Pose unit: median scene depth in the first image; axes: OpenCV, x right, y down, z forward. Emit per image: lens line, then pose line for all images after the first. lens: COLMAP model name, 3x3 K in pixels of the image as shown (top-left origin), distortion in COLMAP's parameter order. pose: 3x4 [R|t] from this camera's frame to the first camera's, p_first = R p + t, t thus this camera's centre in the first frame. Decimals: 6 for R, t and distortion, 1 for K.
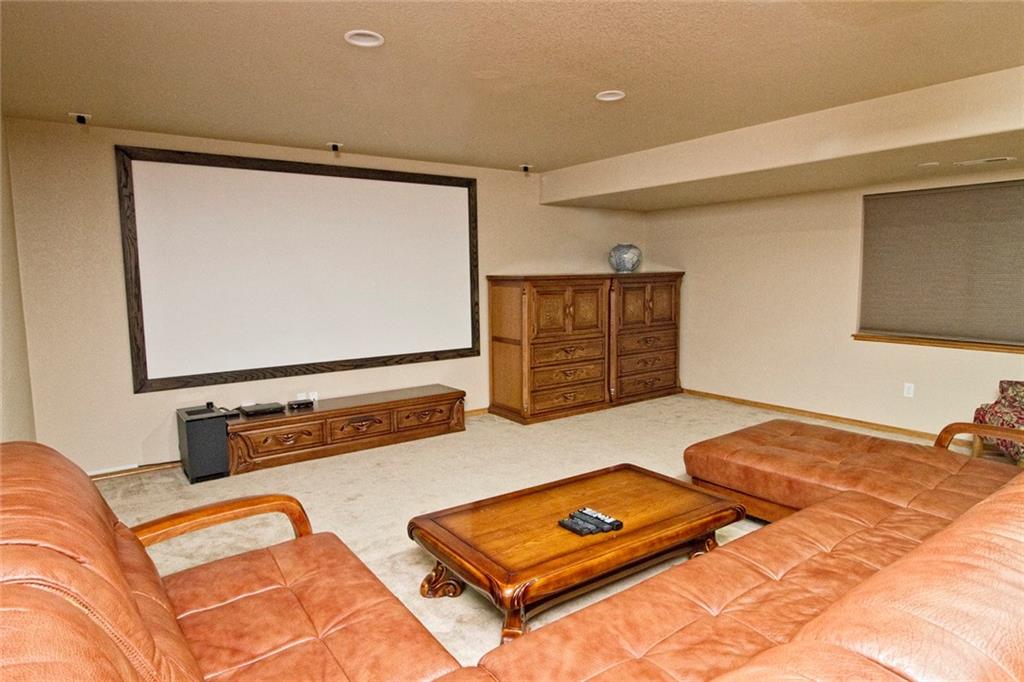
lens RADIAL K [[592.4, 0, 511.1], [0, 592.4, 325.7], [0, 0, 1]] dist [-0.032555, 0.000344]
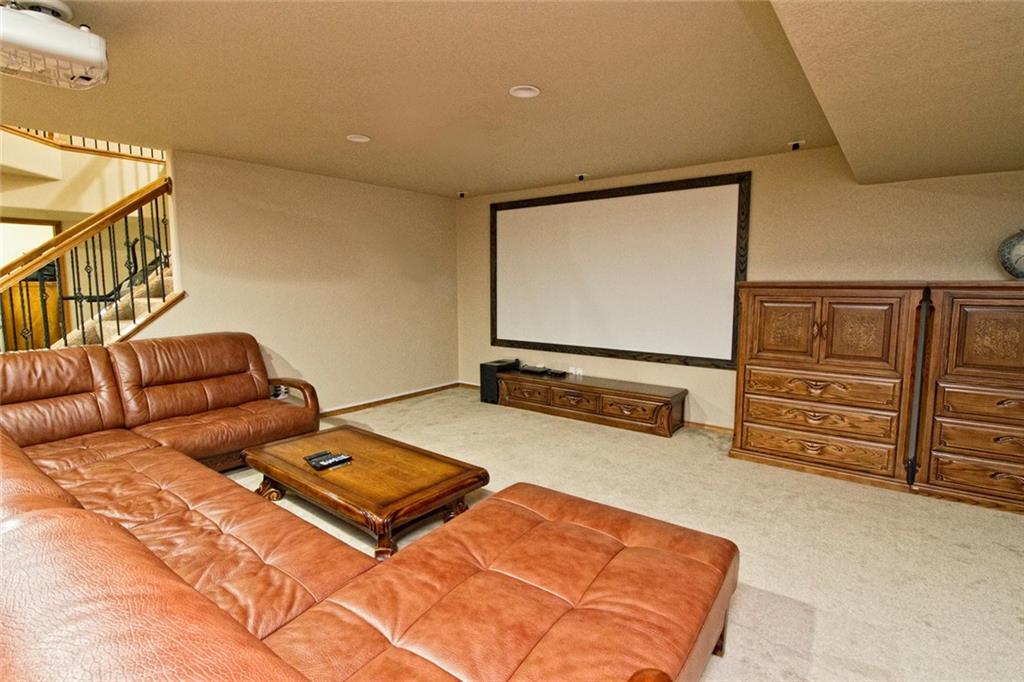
lens RADIAL K [[510.3, 0, 512.7], [0, 510.3, 326.0], [0, 0, 1]] dist [0.003216, -0.015825]
pose [[0.269209, 0.101344, -0.957735, 0.698341], [-0.081524, 0.993277, 0.082189, -0.061259], [0.959625, 0.055952, 0.275661, 0.538071]]
